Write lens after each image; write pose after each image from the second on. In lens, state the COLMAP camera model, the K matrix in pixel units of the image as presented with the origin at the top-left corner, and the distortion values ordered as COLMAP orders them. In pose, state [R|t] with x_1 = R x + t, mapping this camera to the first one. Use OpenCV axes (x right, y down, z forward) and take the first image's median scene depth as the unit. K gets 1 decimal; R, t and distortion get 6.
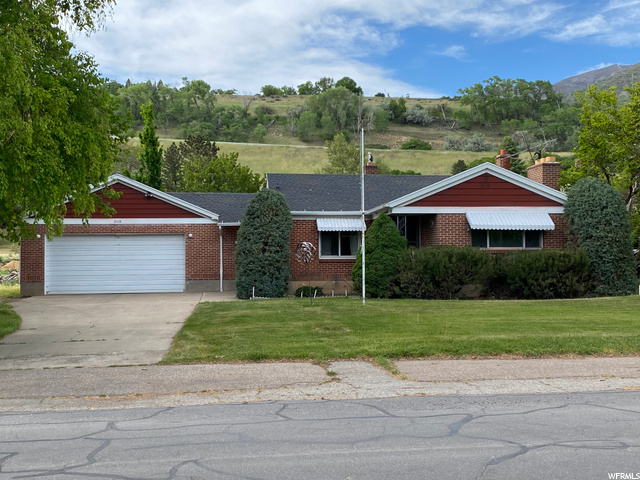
lens RADIAL K [[789.4, 0, 320.0], [0, 789.4, 240.0], [0, 0, 1]] dist [0.131251, -0.027120]
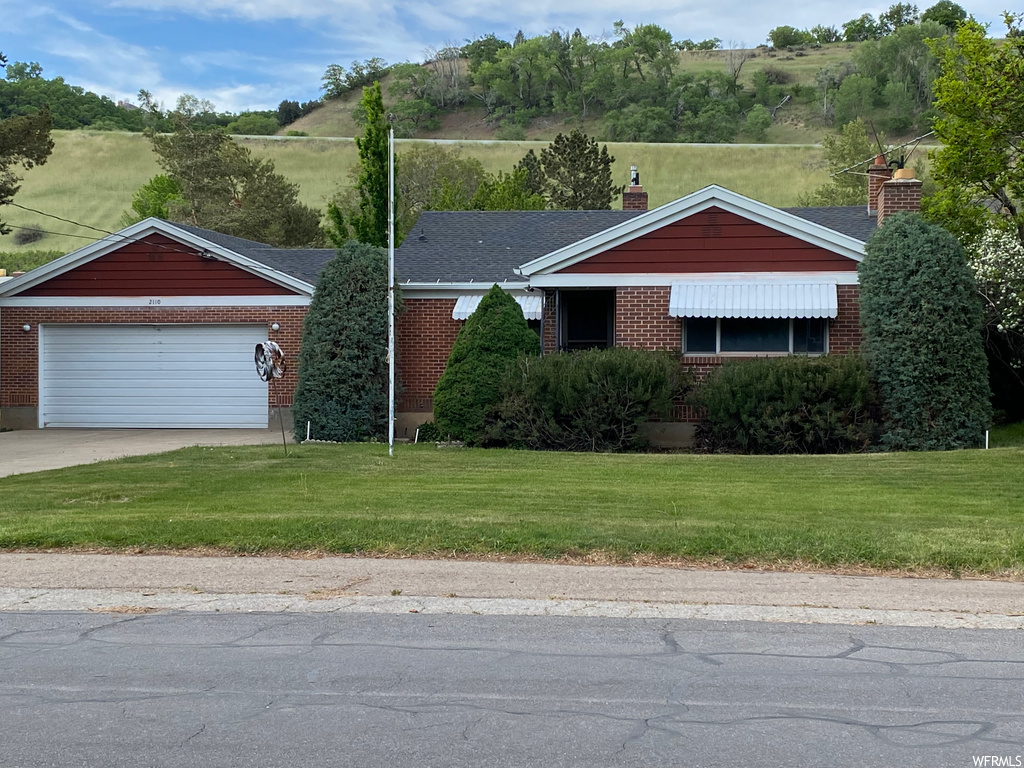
lens RADIAL K [[1513.7, 0, 512.0], [0, 1513.7, 384.0], [0, 0, 1]] dist [0.249474, -0.845282]
pose [[0.966648, 0.011007, -0.255873, 0.269124], [-0.002281, 0.999406, 0.034373, -0.002852], [0.256100, -0.032643, 0.966099, 0.010613]]
